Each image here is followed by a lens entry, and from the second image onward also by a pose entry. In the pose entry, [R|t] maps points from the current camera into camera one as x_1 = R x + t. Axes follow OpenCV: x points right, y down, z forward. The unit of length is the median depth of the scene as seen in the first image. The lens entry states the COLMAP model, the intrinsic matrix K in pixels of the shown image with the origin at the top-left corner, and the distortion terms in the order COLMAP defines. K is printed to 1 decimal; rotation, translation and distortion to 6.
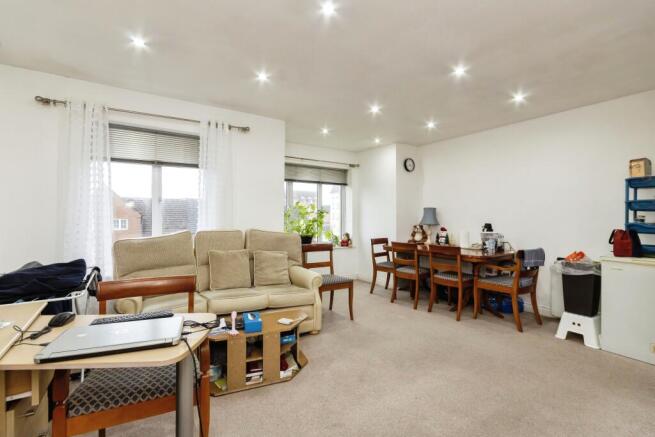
lens RADIAL K [[304.7, 0, 327.7], [0, 304.7, 214.1], [0, 0, 1]] dist [0.005731, 0.000681]
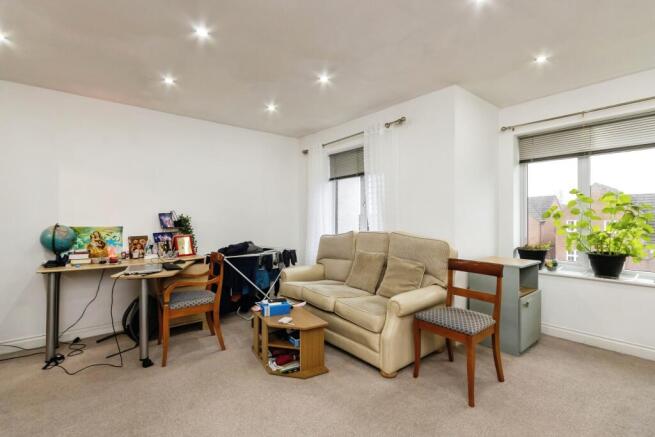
lens RADIAL K [[304.7, 0, 333.5], [0, 304.7, 219.3], [0, 0, 1]] dist [0.005731, 0.000681]
pose [[0.126021, 0.000060, -0.992028, 0.595210], [0.013086, 0.999913, 0.001723, 0.007482], [0.991941, -0.013199, 0.126010, 0.685457]]
